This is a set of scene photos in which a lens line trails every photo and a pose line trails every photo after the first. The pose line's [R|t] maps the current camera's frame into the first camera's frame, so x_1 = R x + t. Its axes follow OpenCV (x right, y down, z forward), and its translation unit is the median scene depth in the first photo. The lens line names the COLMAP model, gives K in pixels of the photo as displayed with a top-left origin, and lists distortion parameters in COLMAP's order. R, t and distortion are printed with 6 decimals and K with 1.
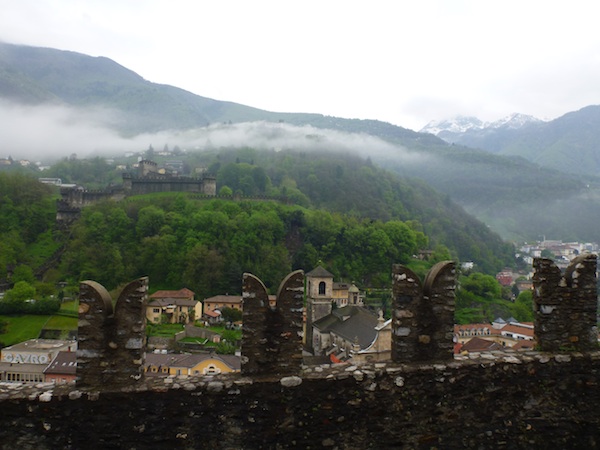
lens RADIAL K [[494.7, 0, 300.0], [0, 494.7, 225.0], [0, 0, 1]] dist [0.001224, 0.001167]
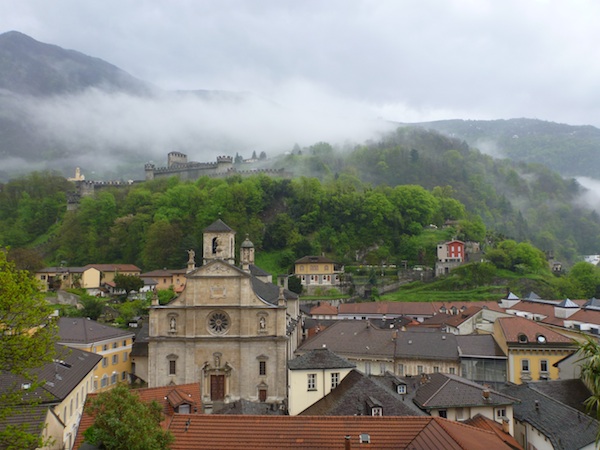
lens RADIAL K [[494.7, 0, 300.0], [0, 494.7, 225.0], [0, 0, 1]] dist [0.001224, 0.001167]
pose [[0.953613, -0.056325, -0.295720, 0.284212], [0.045010, 0.997975, -0.044938, 0.093871], [0.297653, 0.029543, 0.954217, 0.190703]]
